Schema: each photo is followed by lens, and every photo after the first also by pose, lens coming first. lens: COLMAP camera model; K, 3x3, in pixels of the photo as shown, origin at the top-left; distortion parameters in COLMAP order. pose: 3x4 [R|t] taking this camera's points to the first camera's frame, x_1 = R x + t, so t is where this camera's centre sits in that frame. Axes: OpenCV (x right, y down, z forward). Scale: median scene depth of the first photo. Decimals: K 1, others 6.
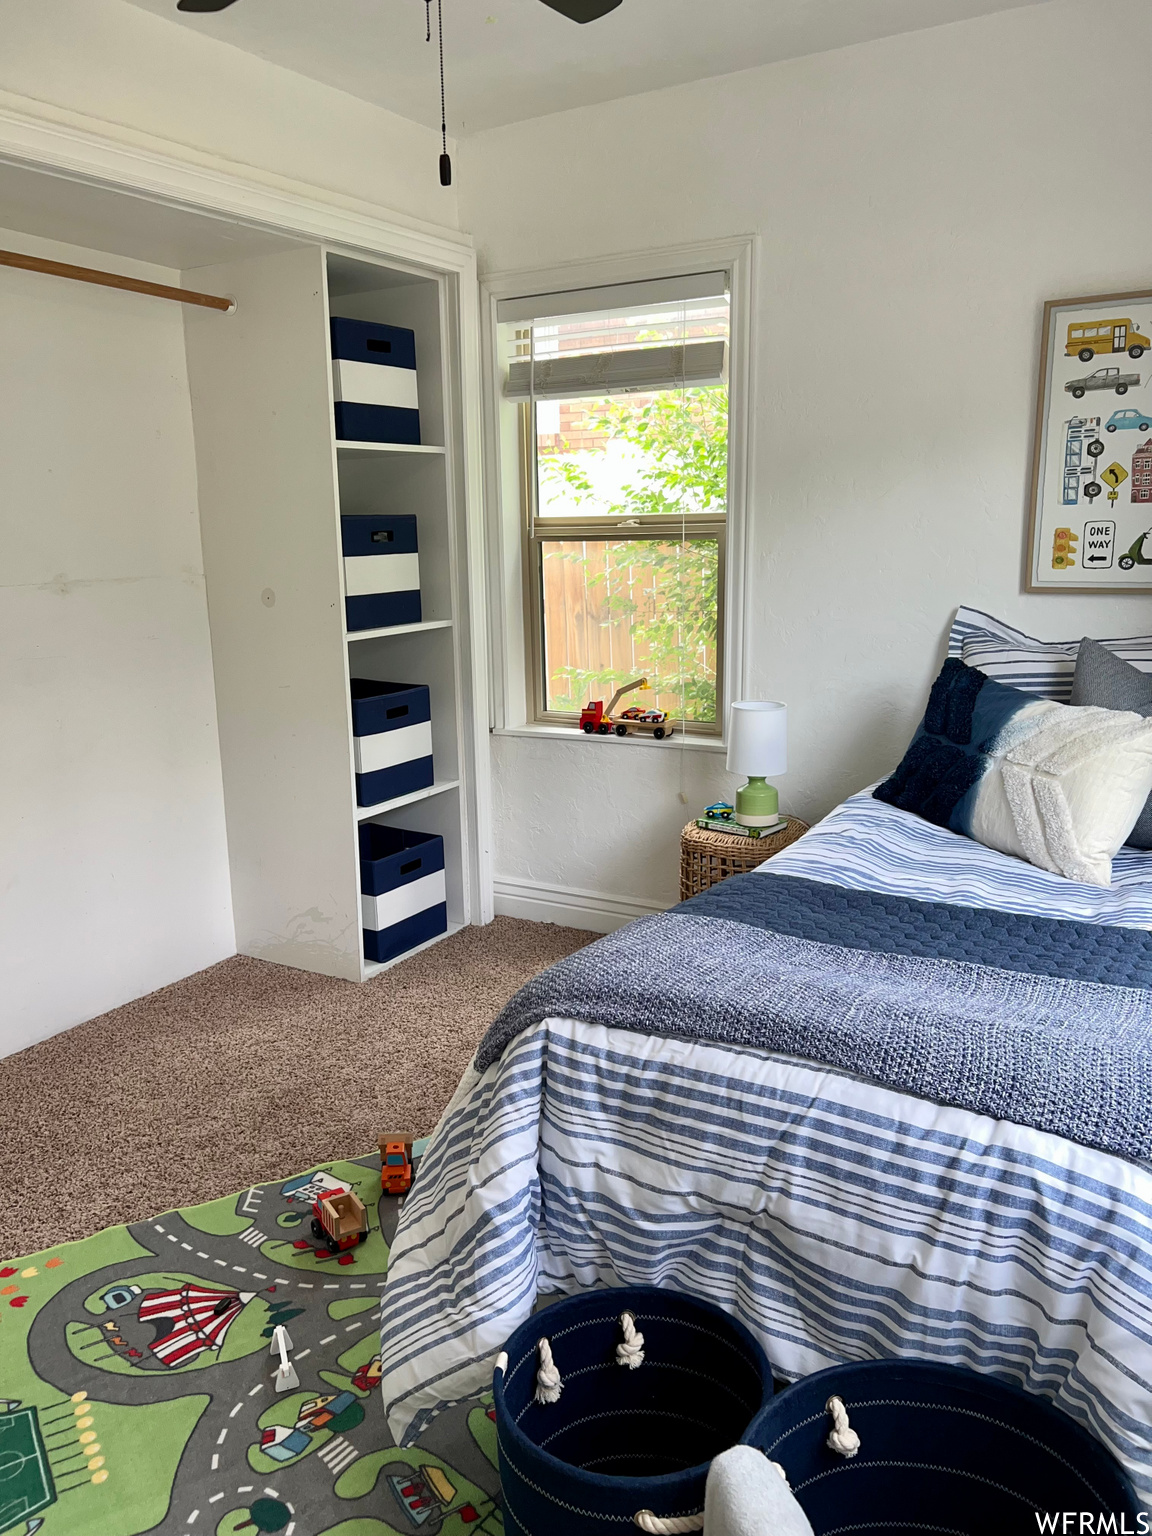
lens RADIAL K [[1155.5, 0, 577.7], [0, 1155.5, 767.4], [0, 0, 1]] dist [0.067013, -0.079020]
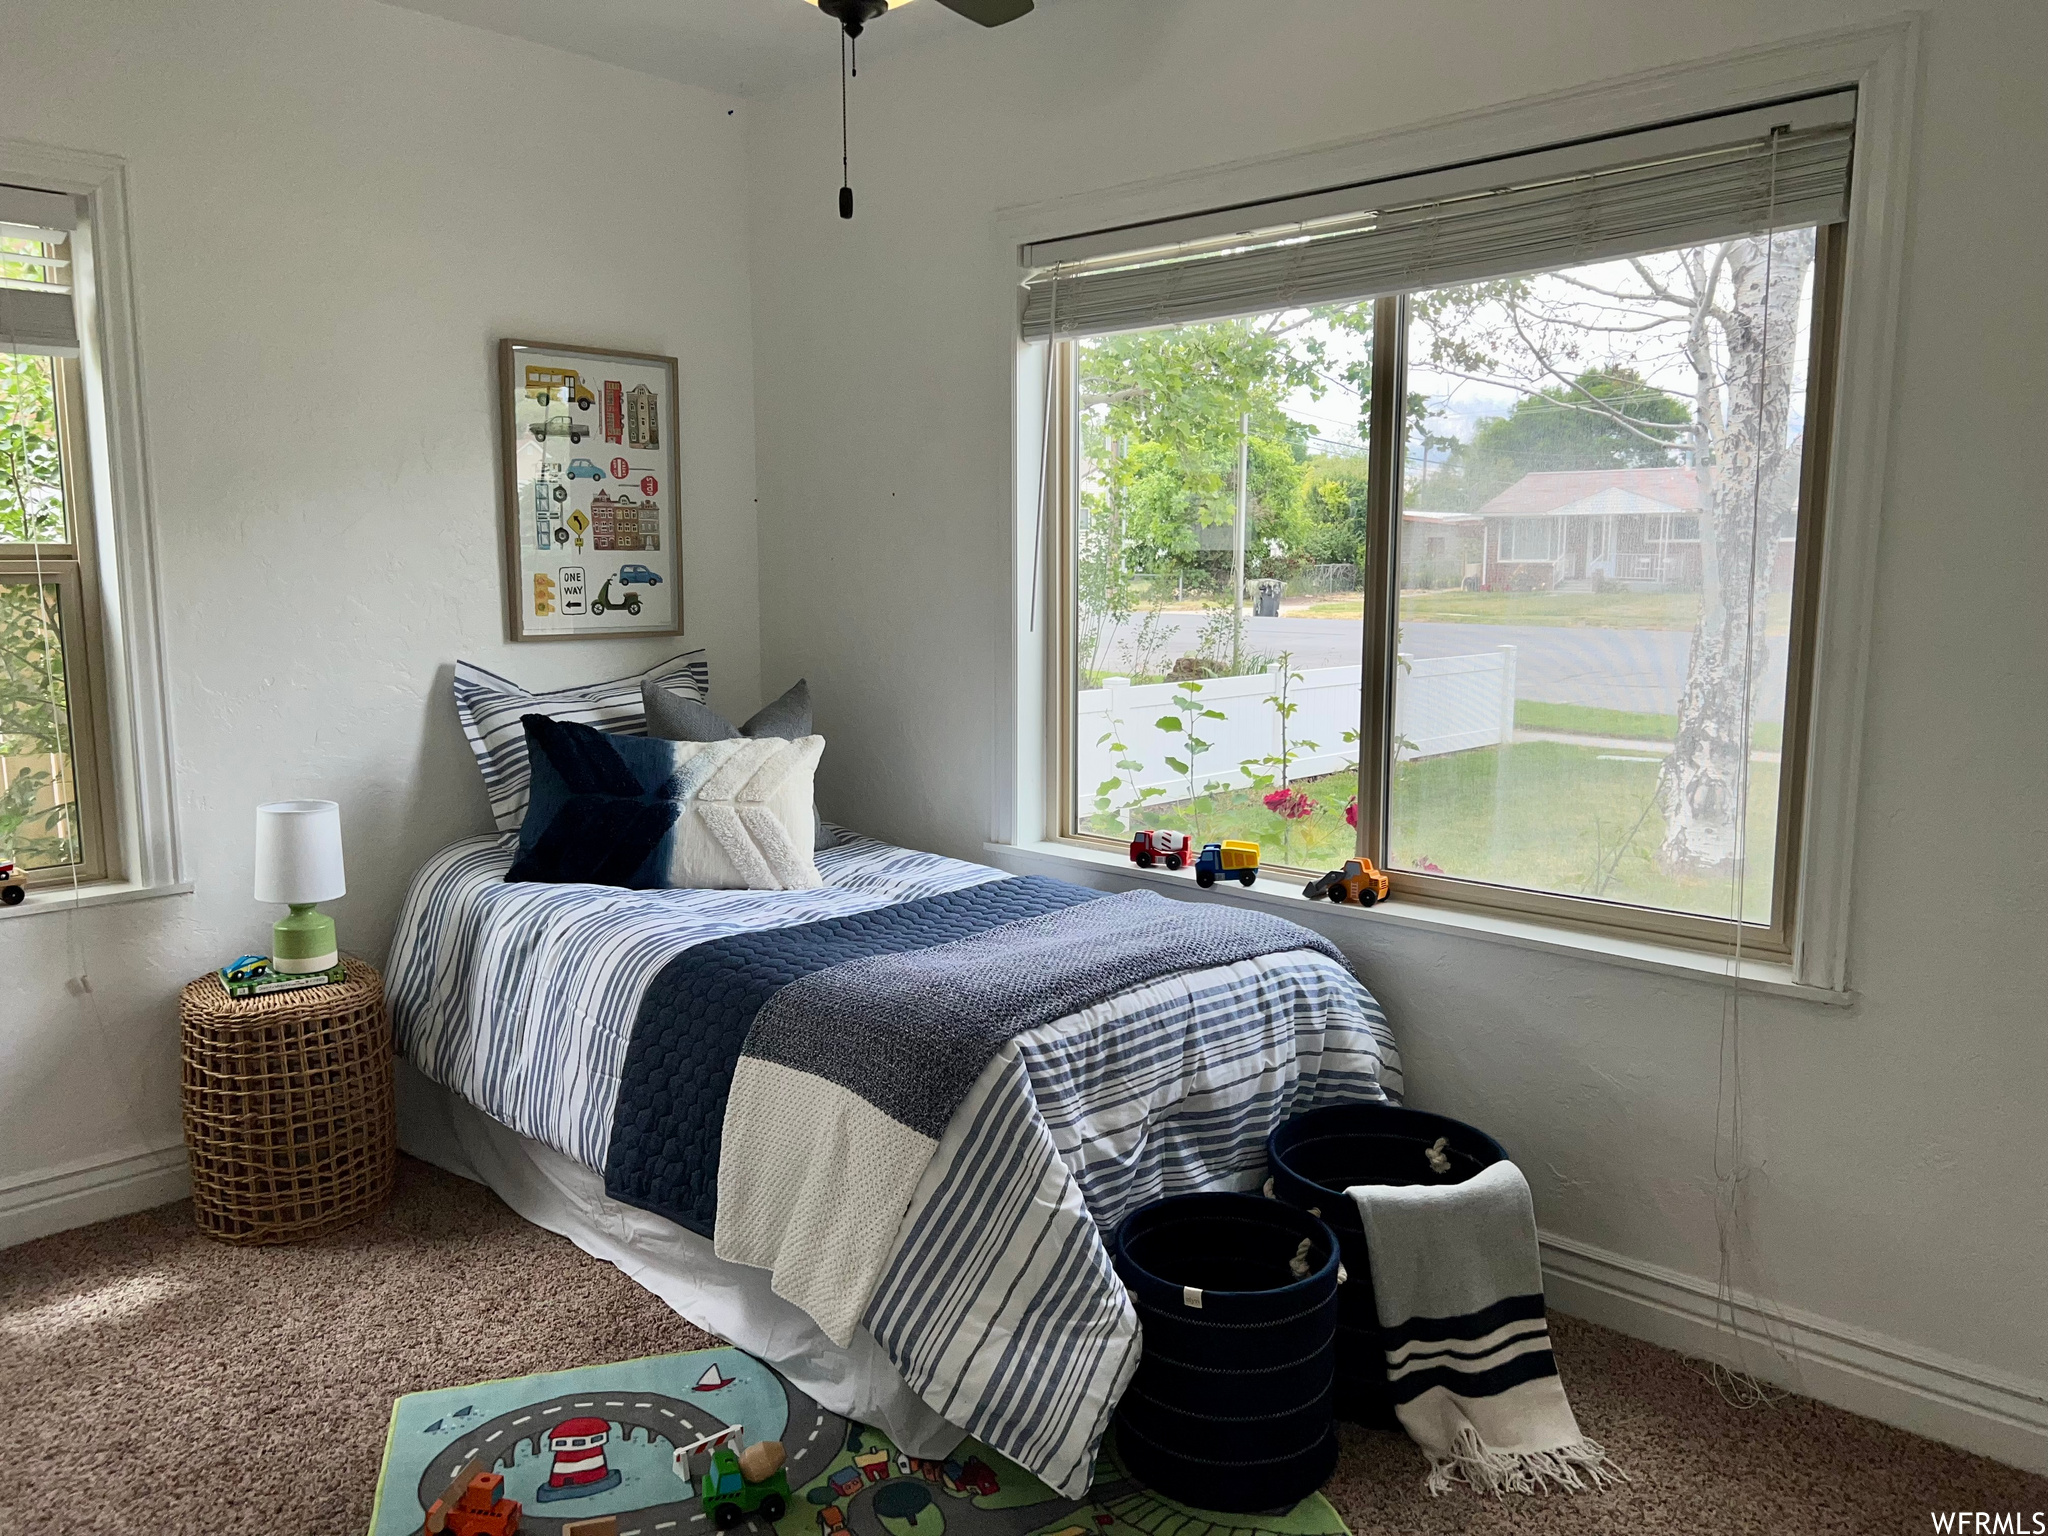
lens RADIAL K [[1540.7, 0, 1013.3], [0, 1540.7, 763.4], [0, 0, 1]] dist [0.067013, -0.079020]
pose [[0.230579, -0.111366, 0.966660, -1.414806], [0.191277, 0.979234, 0.067189, -0.123067], [-0.954068, 0.169407, 0.247093, 0.659422]]
